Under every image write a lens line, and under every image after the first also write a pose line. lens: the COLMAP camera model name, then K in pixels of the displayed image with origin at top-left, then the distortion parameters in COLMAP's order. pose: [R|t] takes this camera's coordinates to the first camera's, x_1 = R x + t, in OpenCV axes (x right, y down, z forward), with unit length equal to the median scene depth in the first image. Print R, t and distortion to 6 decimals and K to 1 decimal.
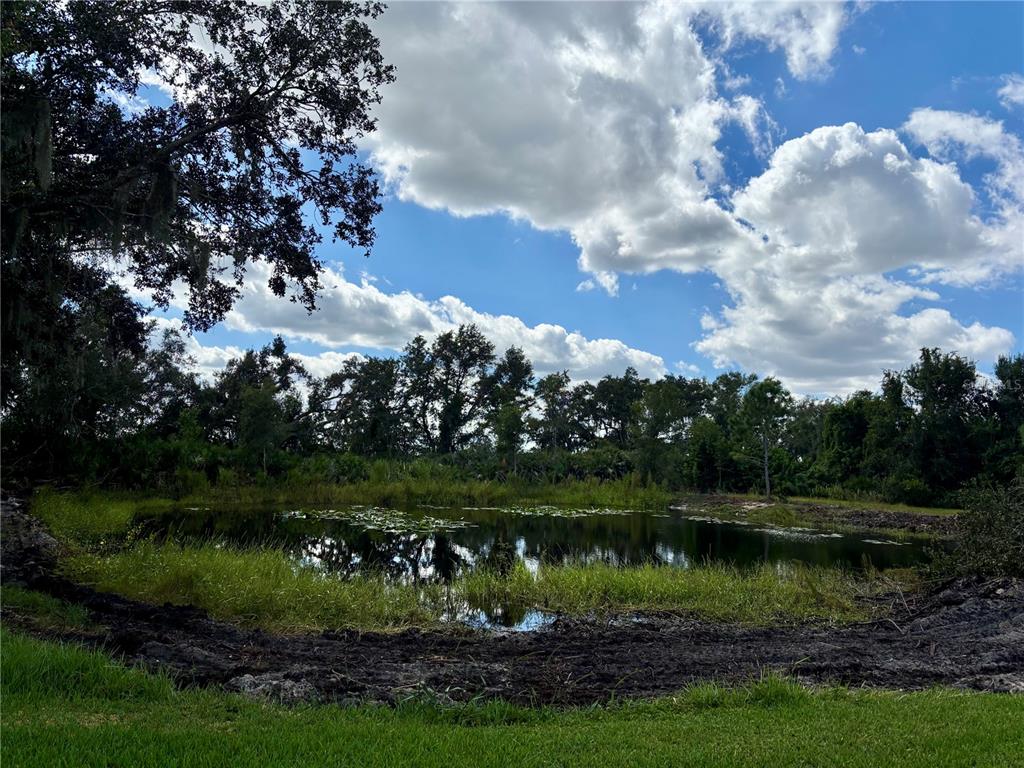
lens RADIAL K [[775.8, 0, 521.1], [0, 775.8, 383.3], [0, 0, 1]] dist [0.063515, -0.078952]
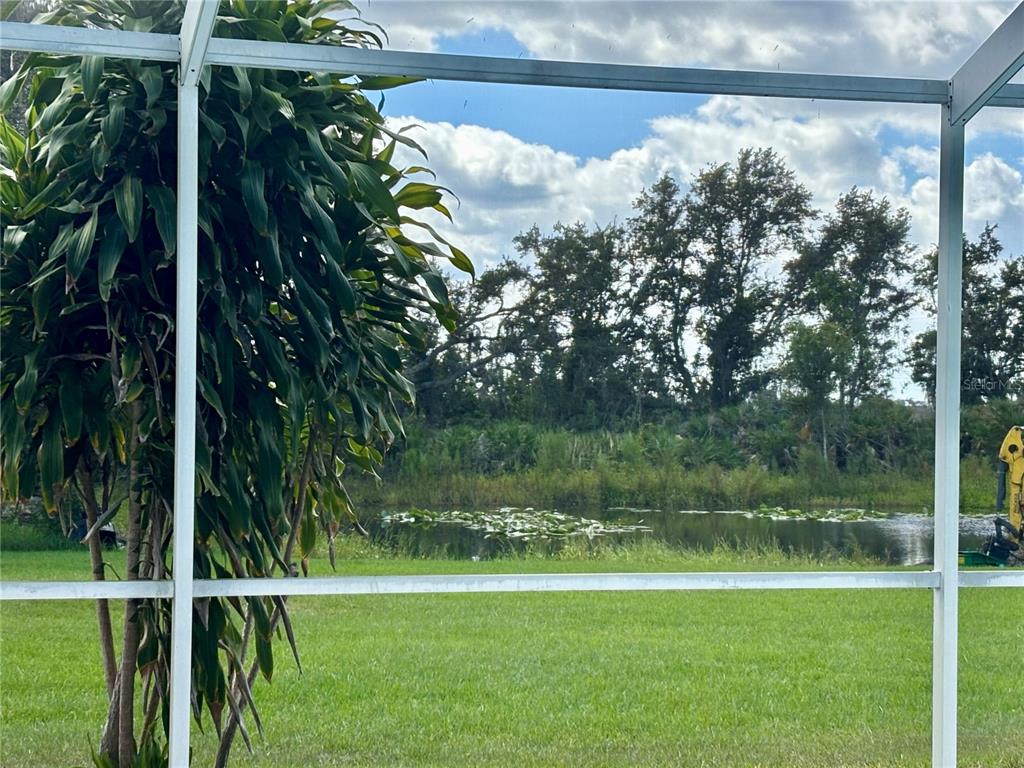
lens RADIAL K [[2182.4, 0, 511.4], [0, 2182.4, 384.0], [0, 0, 1]] dist [0.016680, 0.000000]
pose [[0.961346, -0.026305, -0.274082, 0.156884], [0.049414, 0.995747, 0.077754, -0.043501], [0.270871, -0.088292, 0.958558, -0.376818]]
